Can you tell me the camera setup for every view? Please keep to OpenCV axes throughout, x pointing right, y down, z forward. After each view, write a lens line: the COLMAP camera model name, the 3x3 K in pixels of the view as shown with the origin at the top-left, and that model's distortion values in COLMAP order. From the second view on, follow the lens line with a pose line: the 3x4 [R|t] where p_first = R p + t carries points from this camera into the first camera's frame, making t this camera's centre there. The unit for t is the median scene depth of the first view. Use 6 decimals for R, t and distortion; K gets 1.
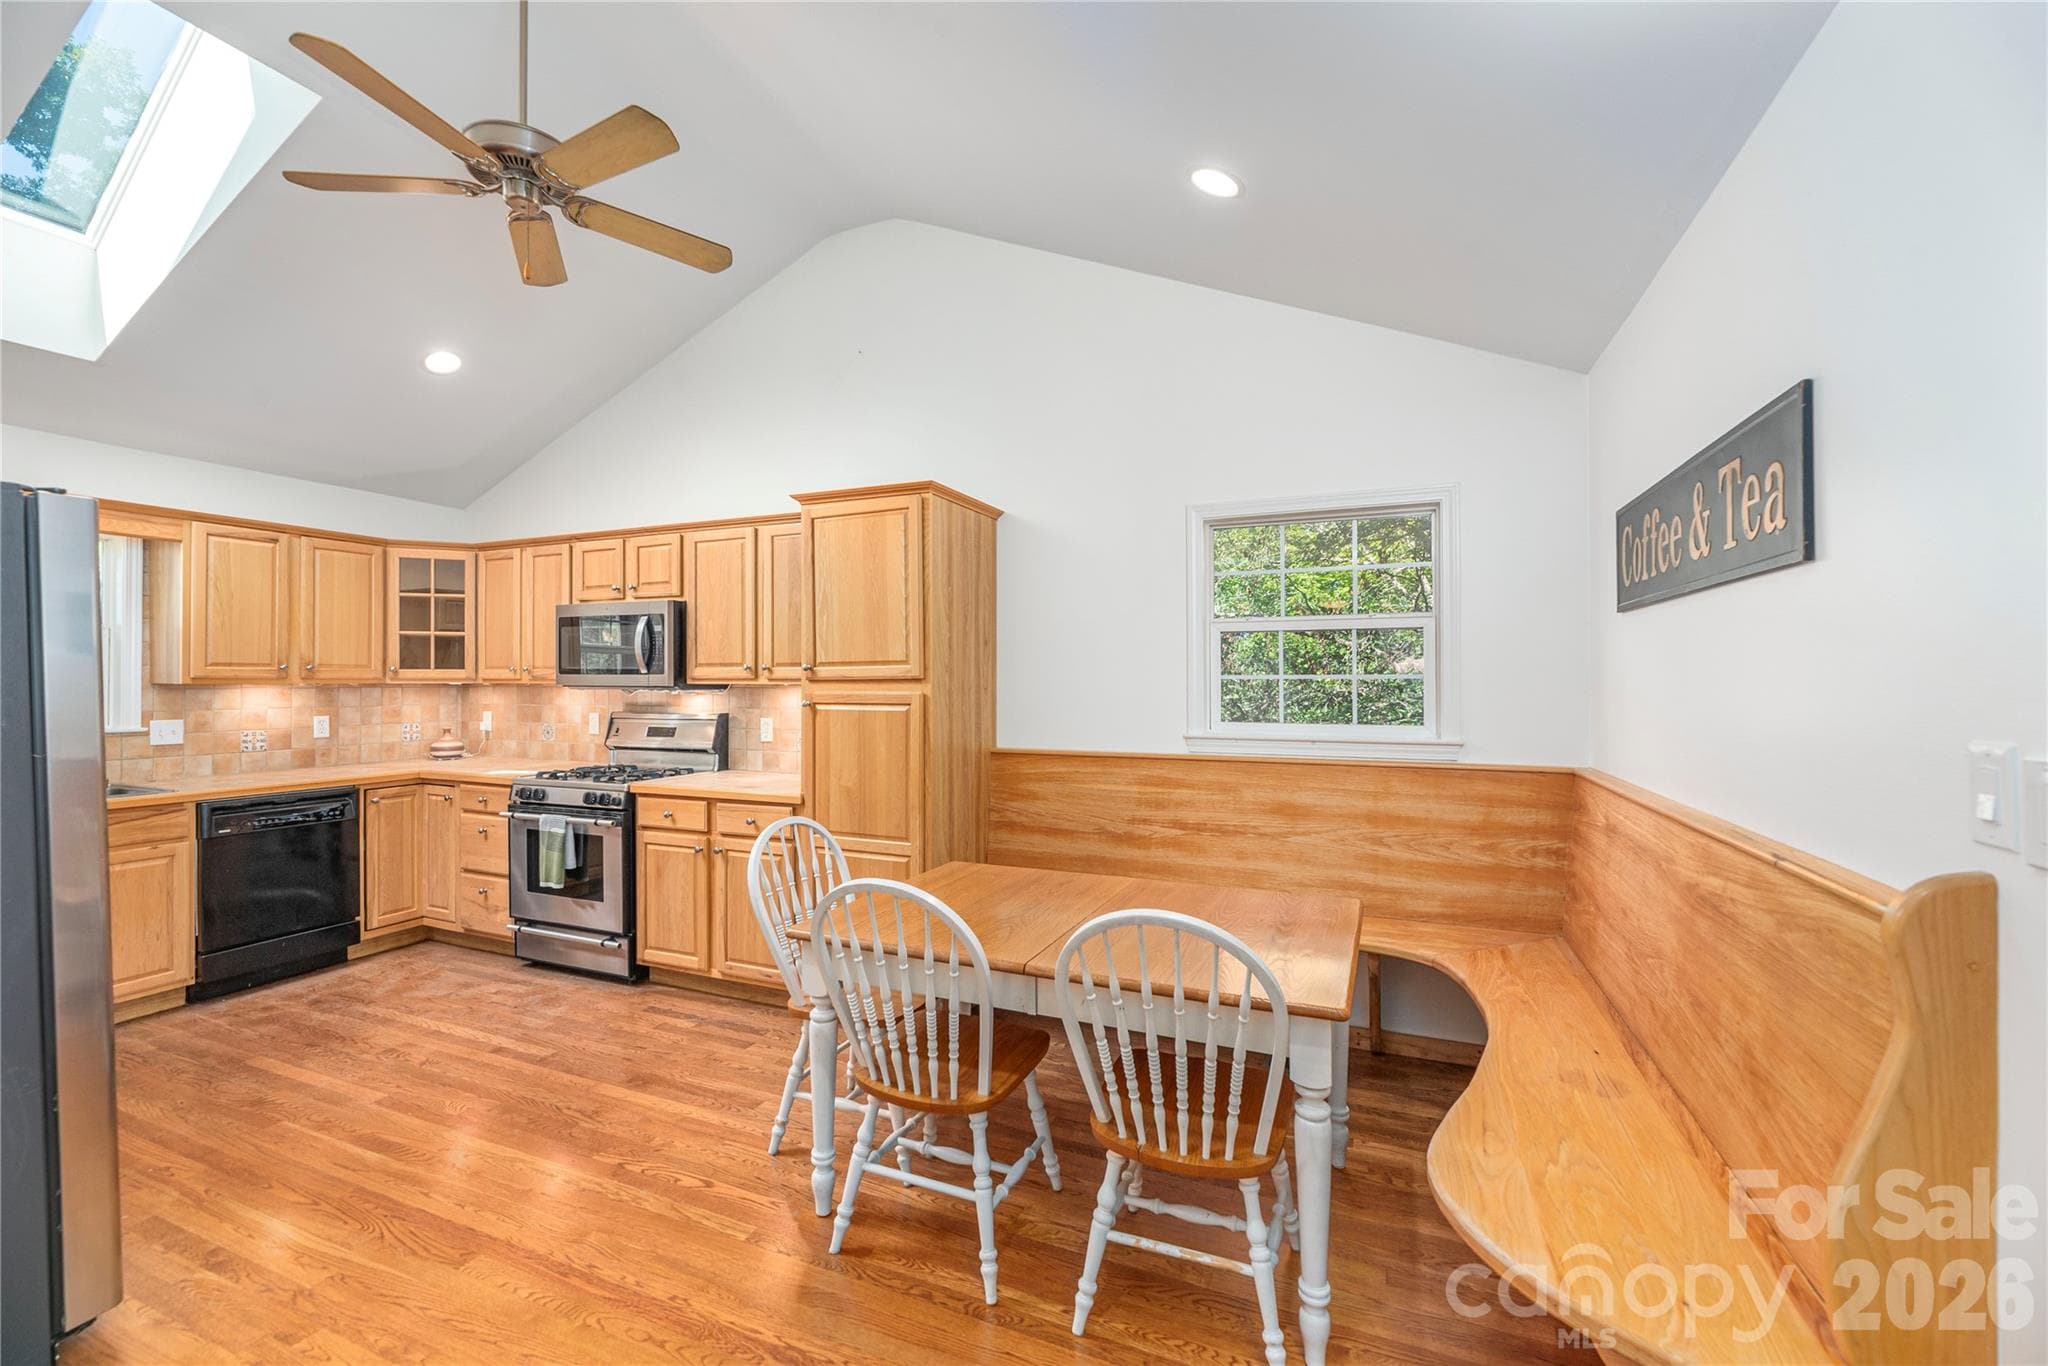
lens RADIAL K [[835.4, 0, 1020.6], [0, 835.4, 680.4], [0, 0, 1]] dist [-0.000246, 0.000015]
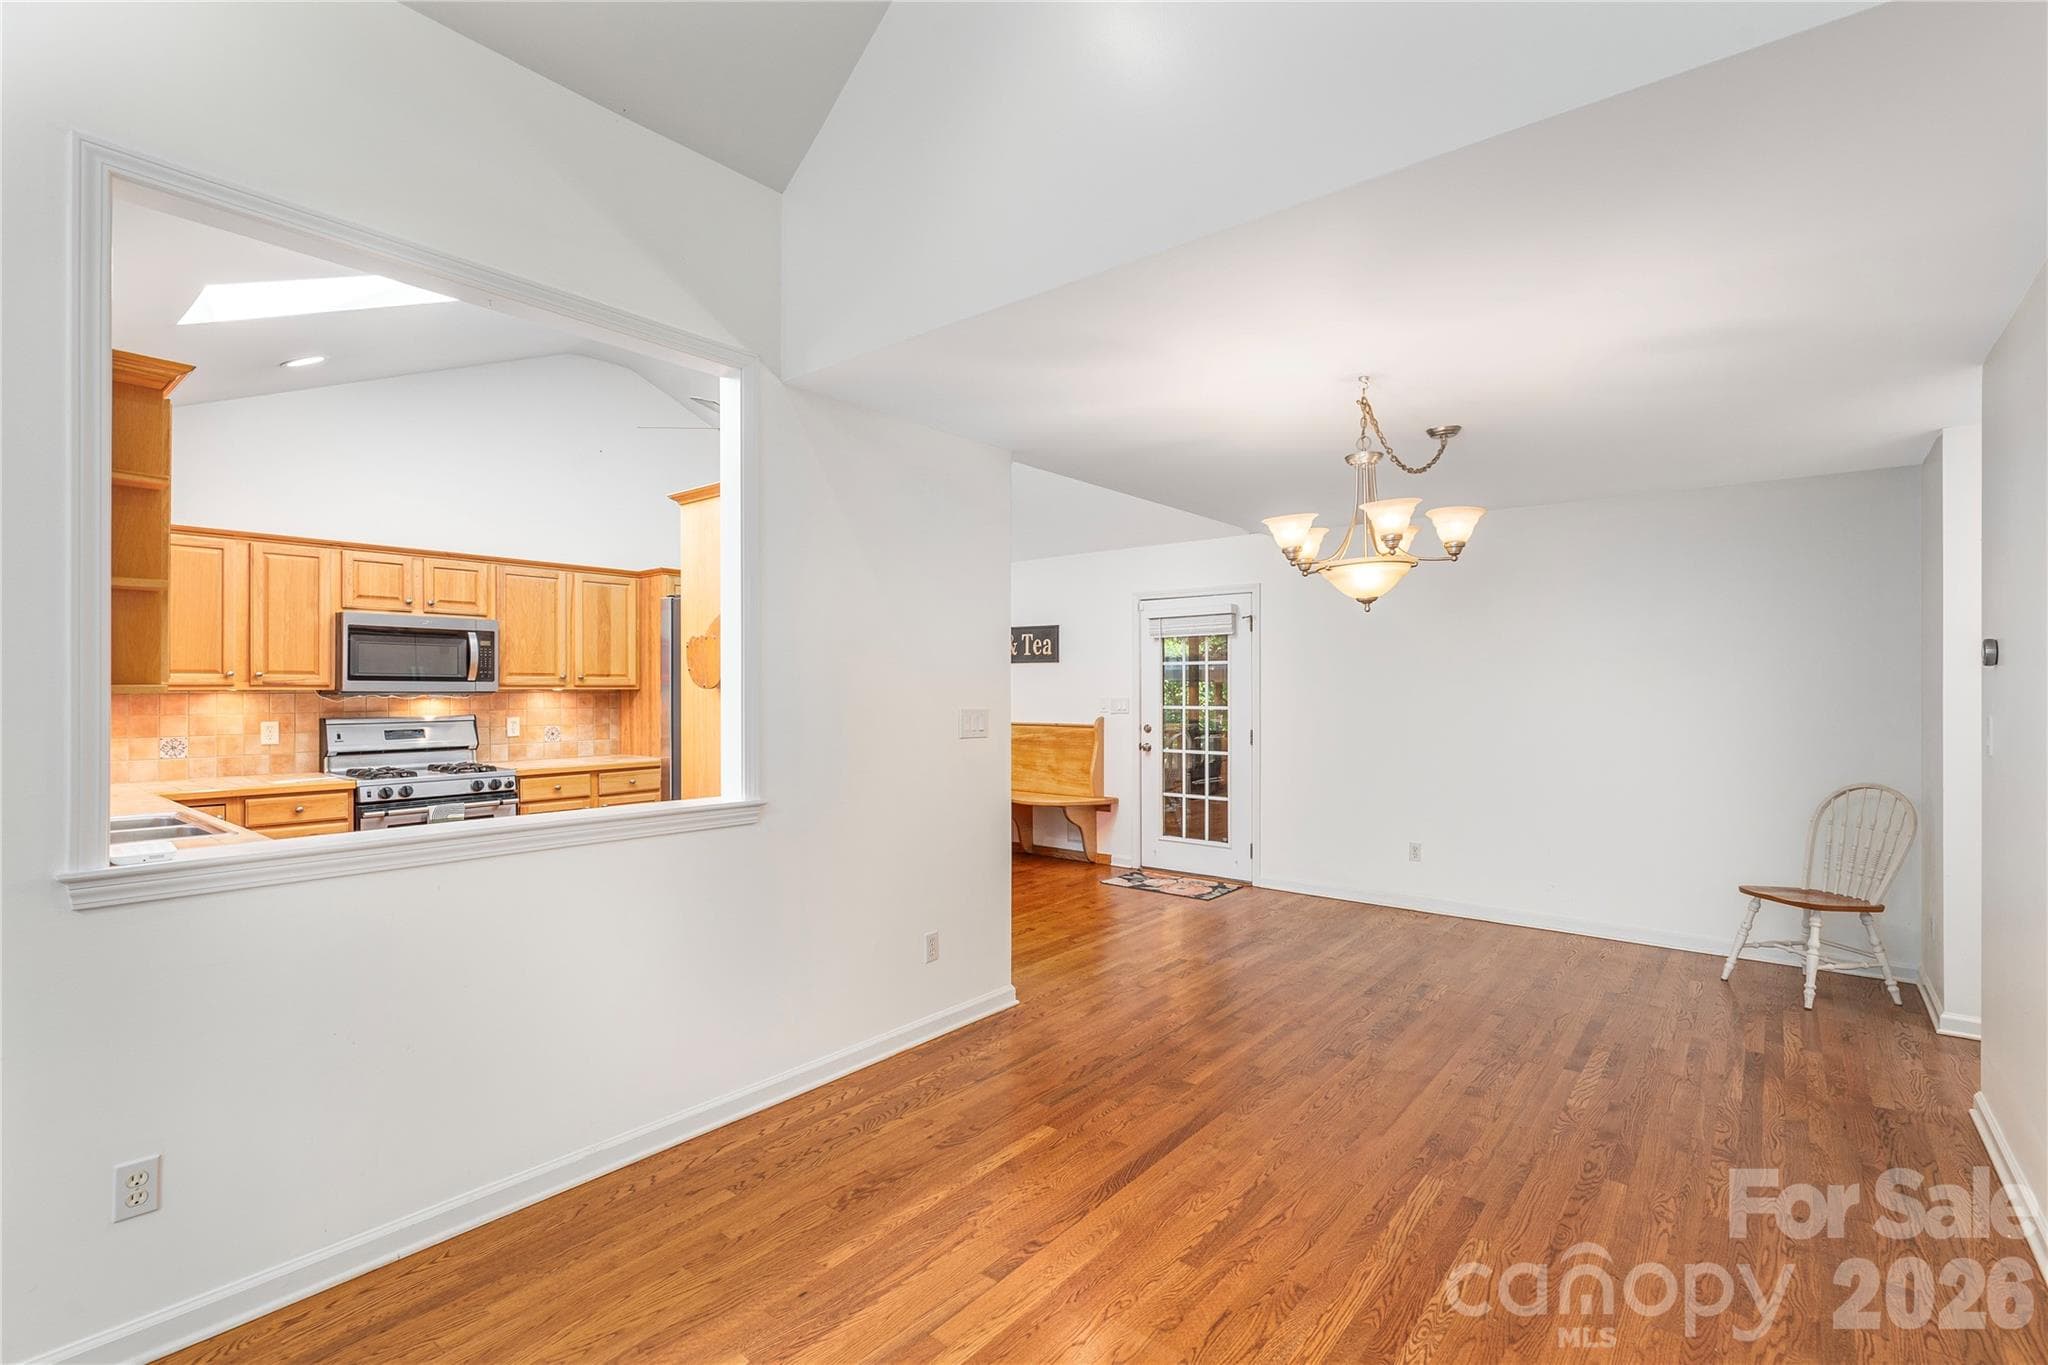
lens RADIAL K [[932.0, 0, 1013.9], [0, 932.0, 685.7], [0, 0, 1]] dist [-0.003310, 0.000096]
pose [[0.285152, -0.001596, 0.958481, -1.435028], [-0.005306, 0.999981, 0.003244, -0.009617], [-0.958468, -0.006011, 0.285138, -0.101697]]
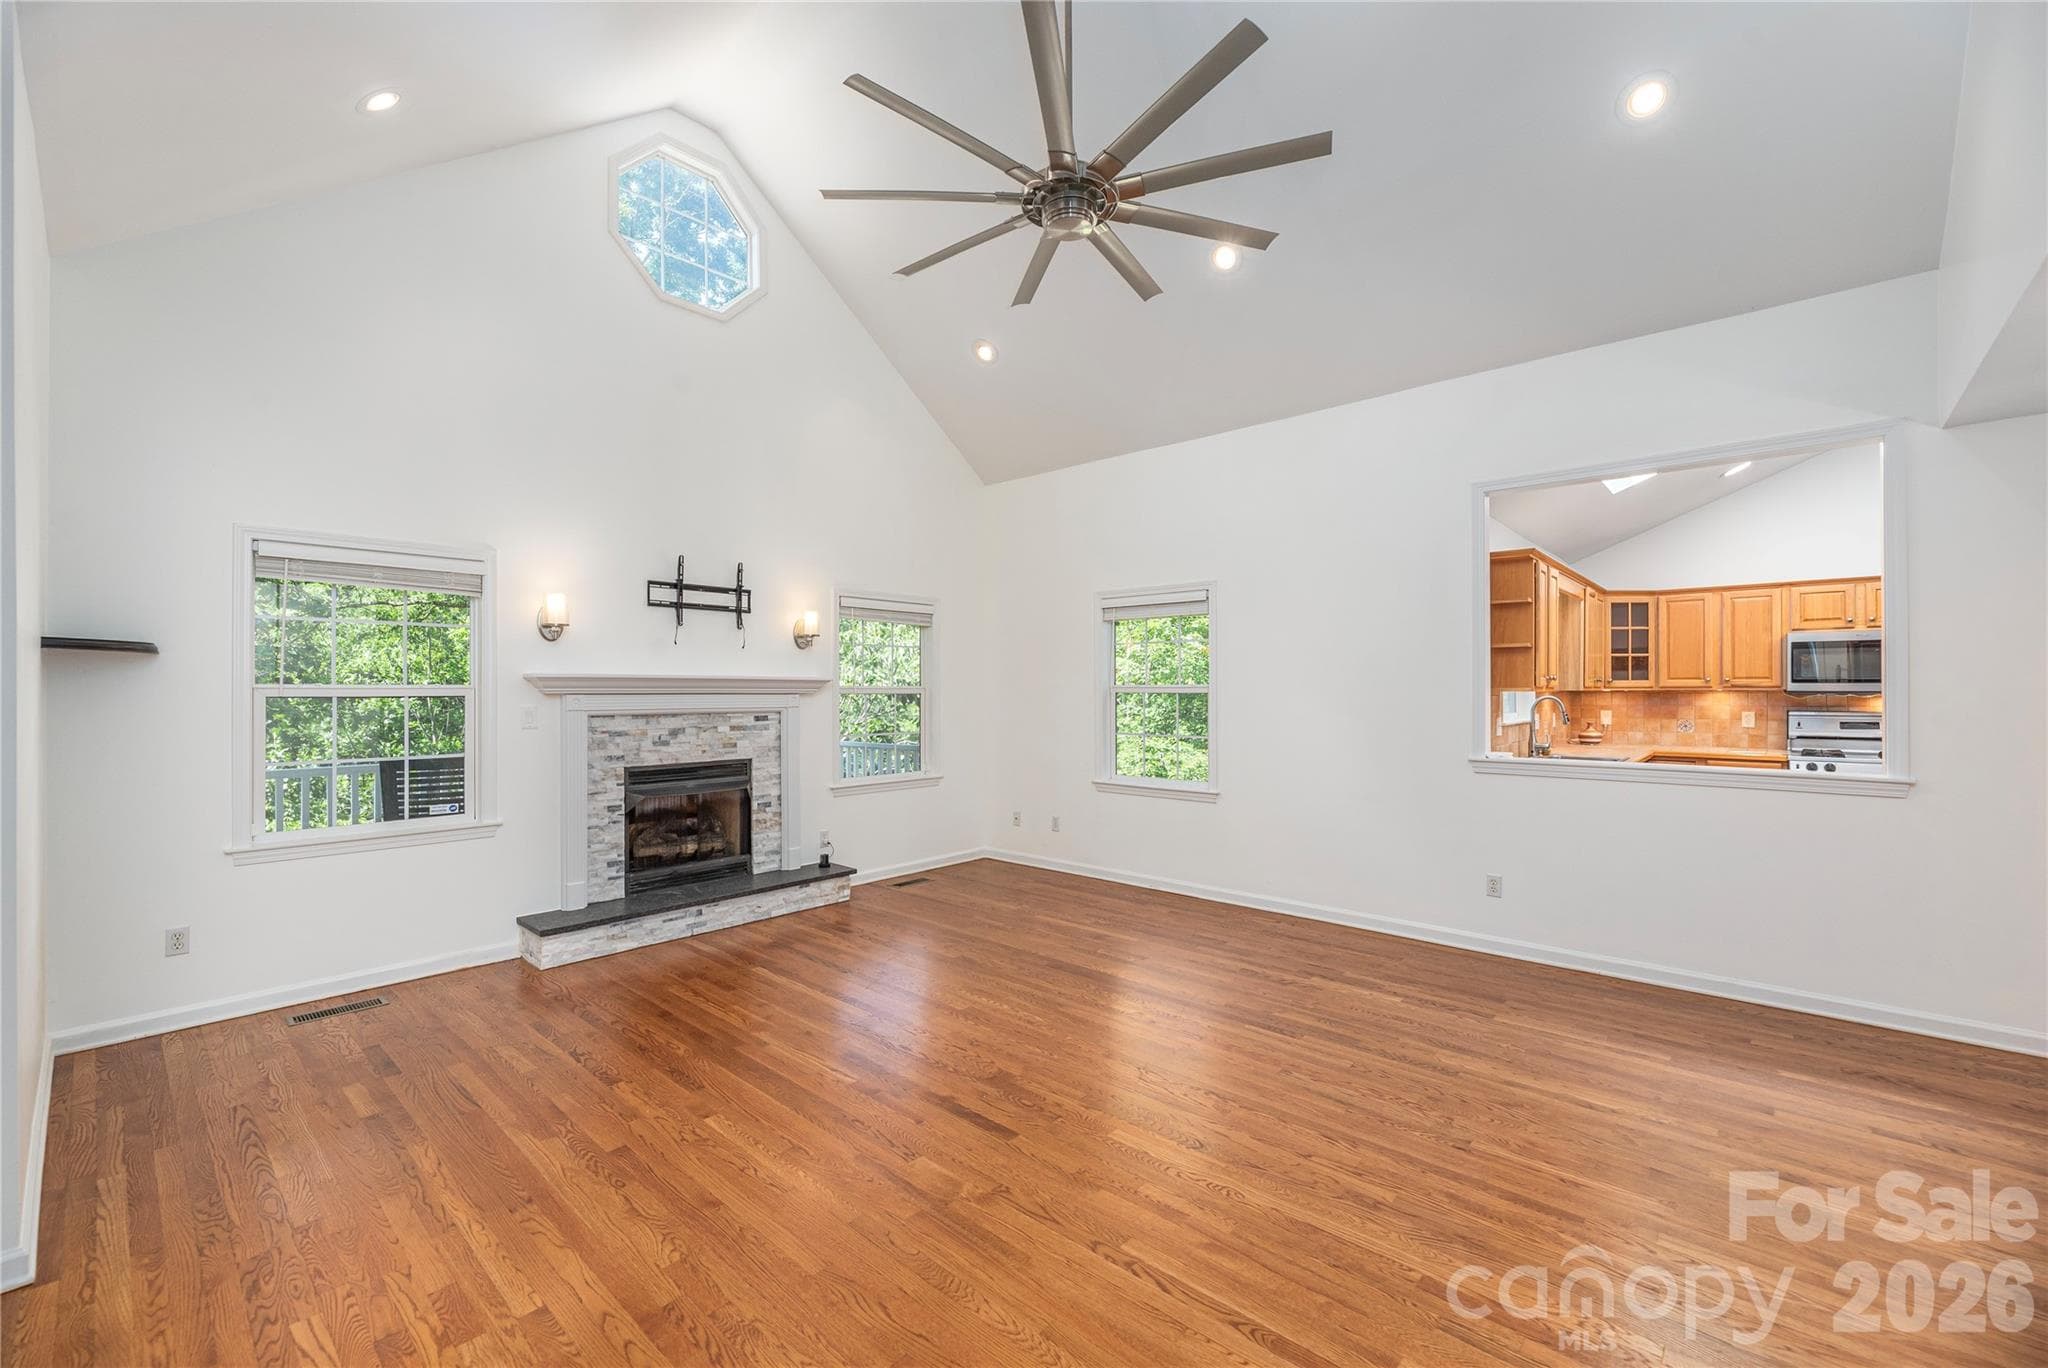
lens RADIAL K [[835.4, 0, 1024.2], [0, 835.4, 683.6], [0, 0, 1]] dist [-0.000246, 0.000015]
pose [[0.944885, -0.006980, -0.327327, -1.330498], [0.006859, 0.999975, -0.001525, -0.013639], [0.327329, -0.000804, 0.944910, -0.747878]]
